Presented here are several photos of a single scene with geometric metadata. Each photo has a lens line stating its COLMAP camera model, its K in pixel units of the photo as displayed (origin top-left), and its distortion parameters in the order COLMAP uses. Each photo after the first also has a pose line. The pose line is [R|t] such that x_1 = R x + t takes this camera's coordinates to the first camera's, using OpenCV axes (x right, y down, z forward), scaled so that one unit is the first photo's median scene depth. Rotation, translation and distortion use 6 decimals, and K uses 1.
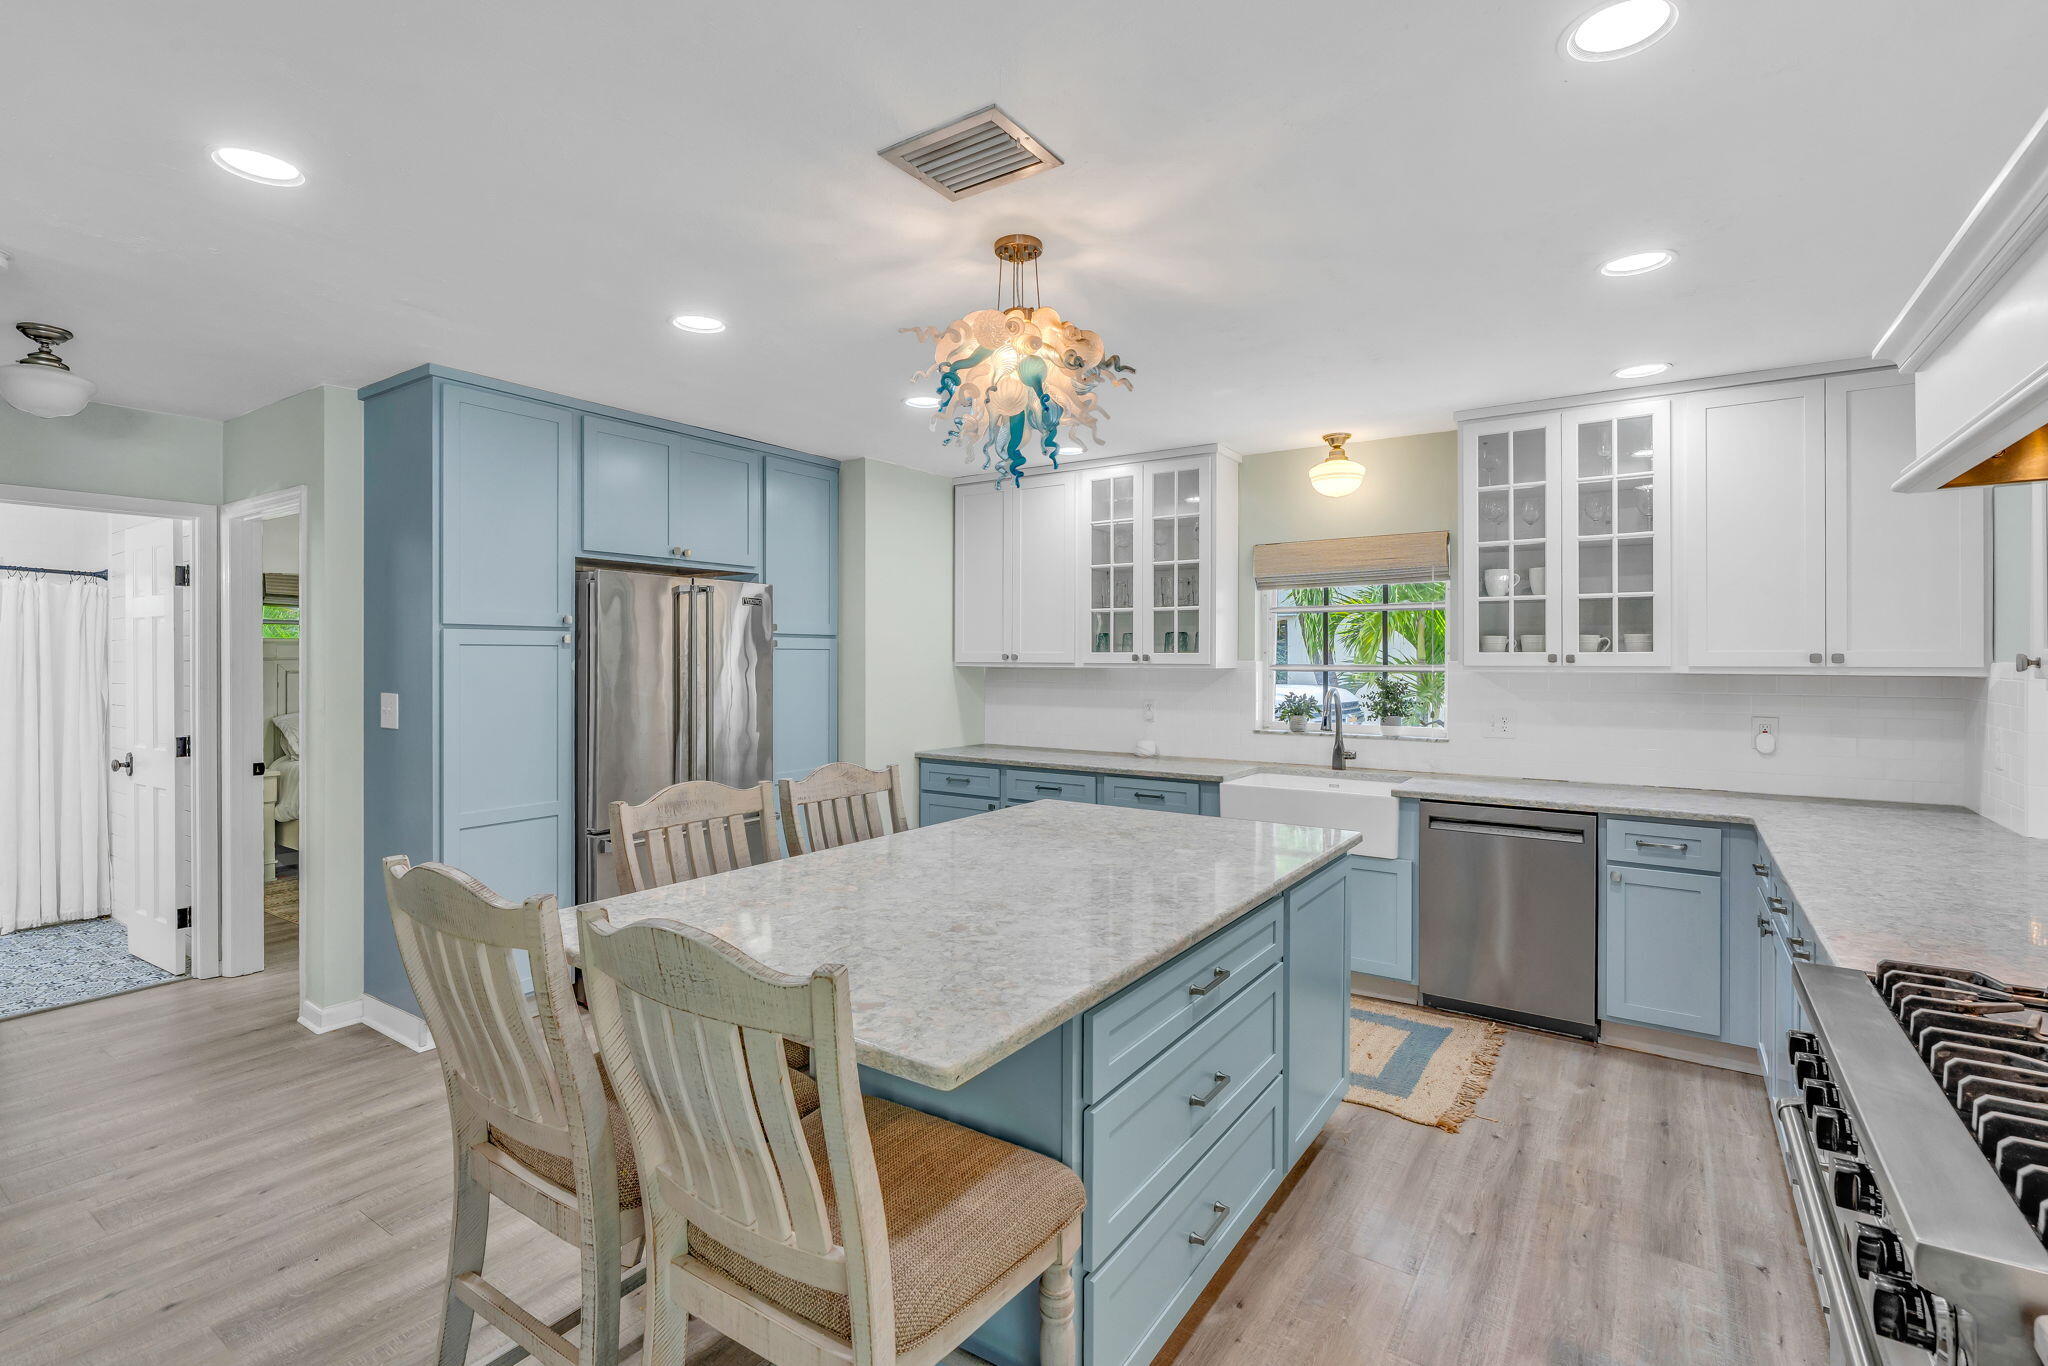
lens RADIAL K [[945.4, 0, 1022.7], [0, 945.4, 671.5], [0, 0, 1]] dist [-0.002295, -0.000255]
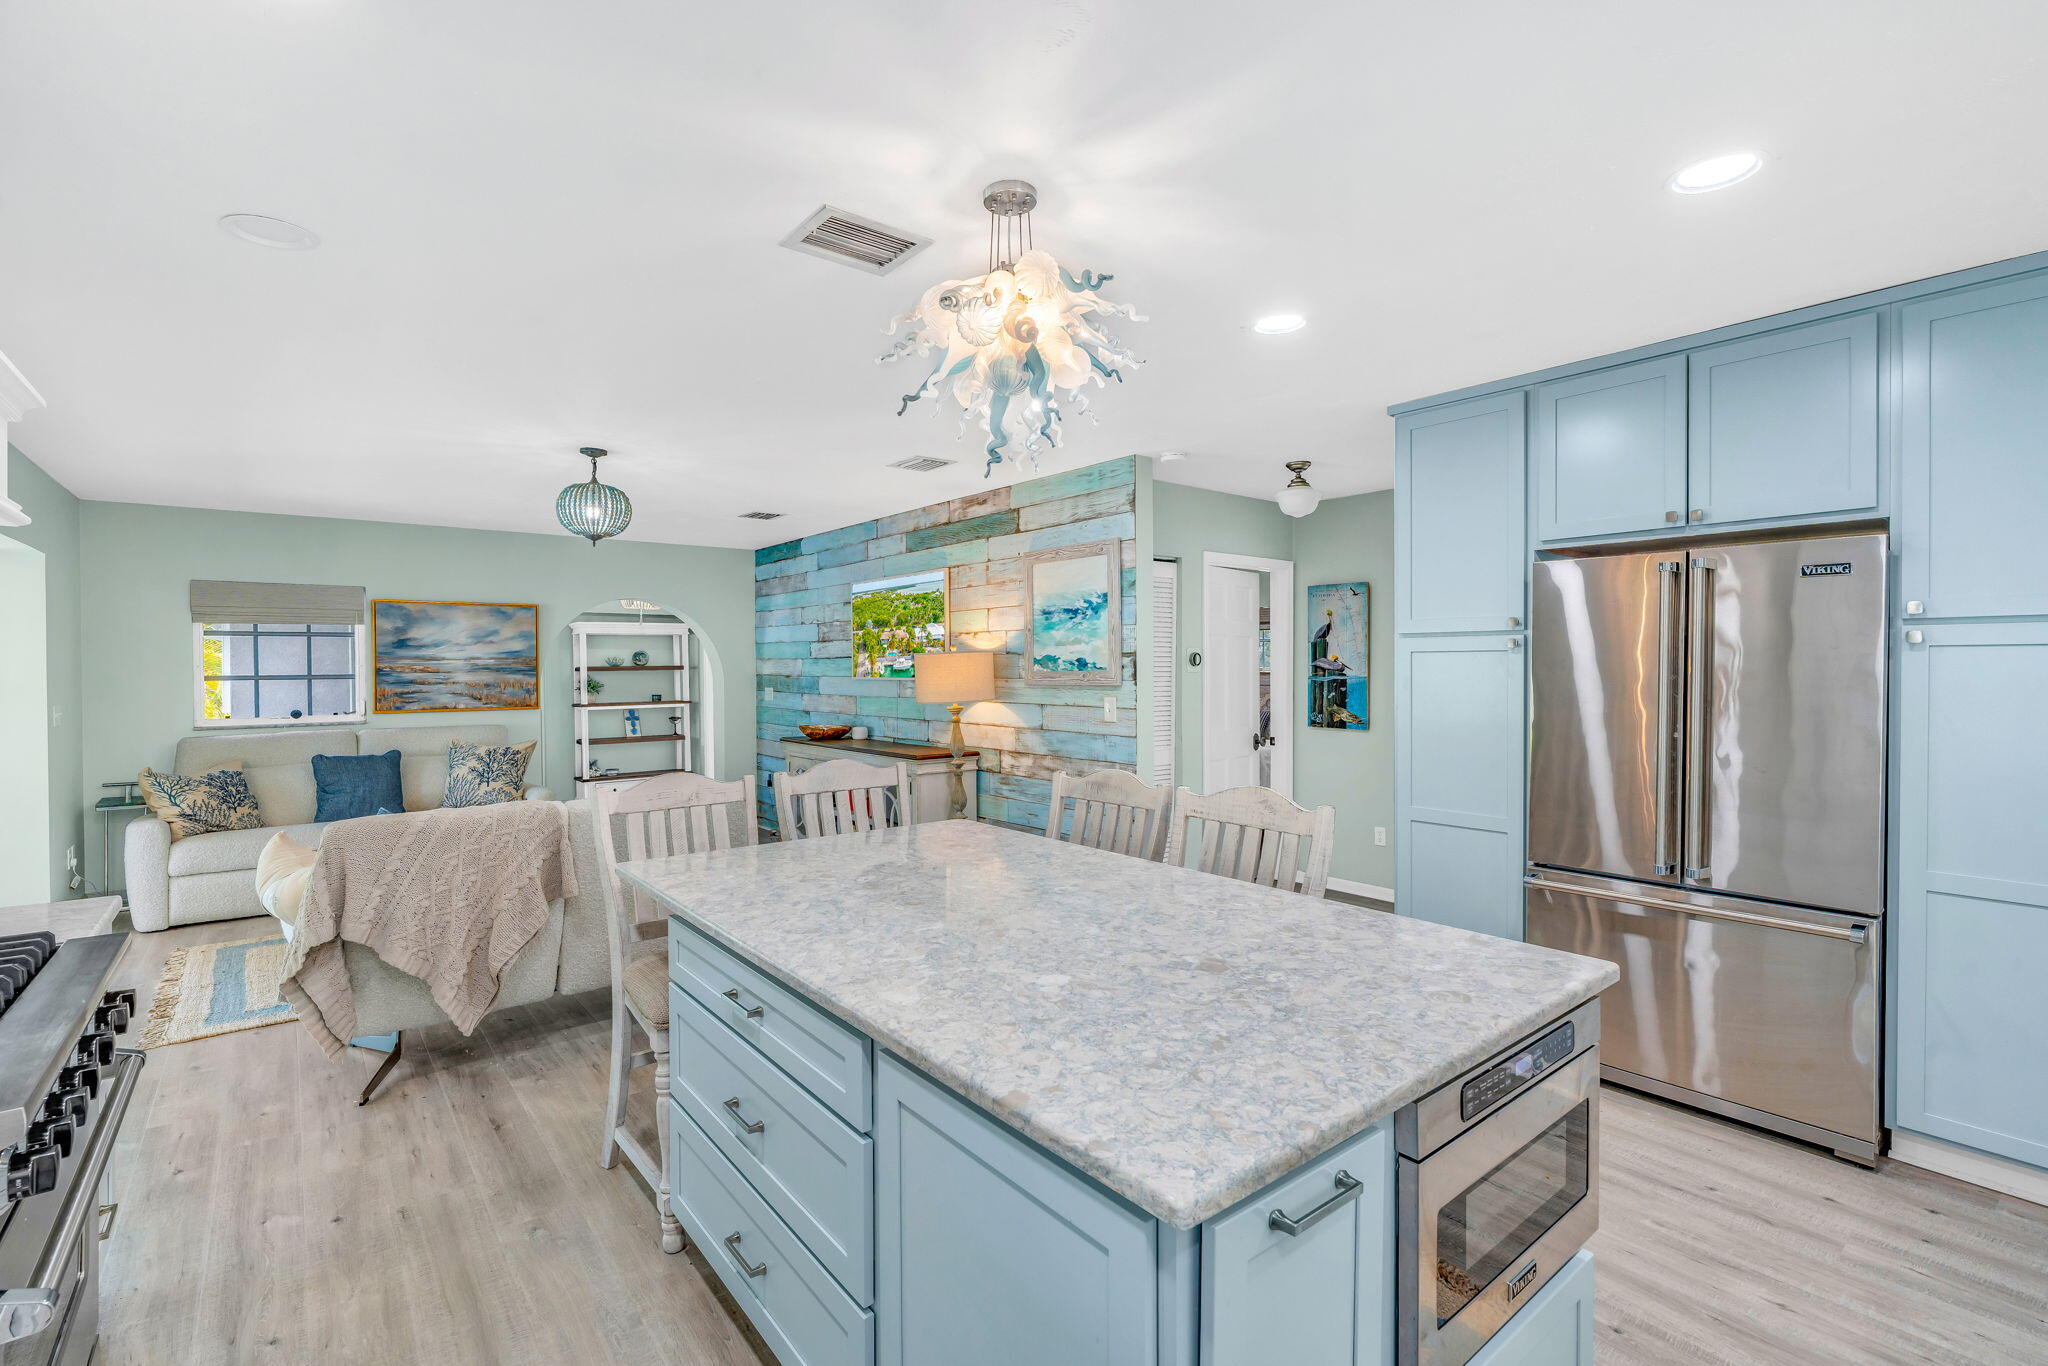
lens RADIAL K [[945.4, 0, 1024.4], [0, 945.4, 674.1], [0, 0, 1]] dist [-0.002295, -0.000255]
pose [[-0.285750, 0.007859, -0.958272, 0.665390], [-0.012018, 0.999858, 0.011784, -0.011964], [0.958229, 0.014884, -0.285615, 1.007763]]
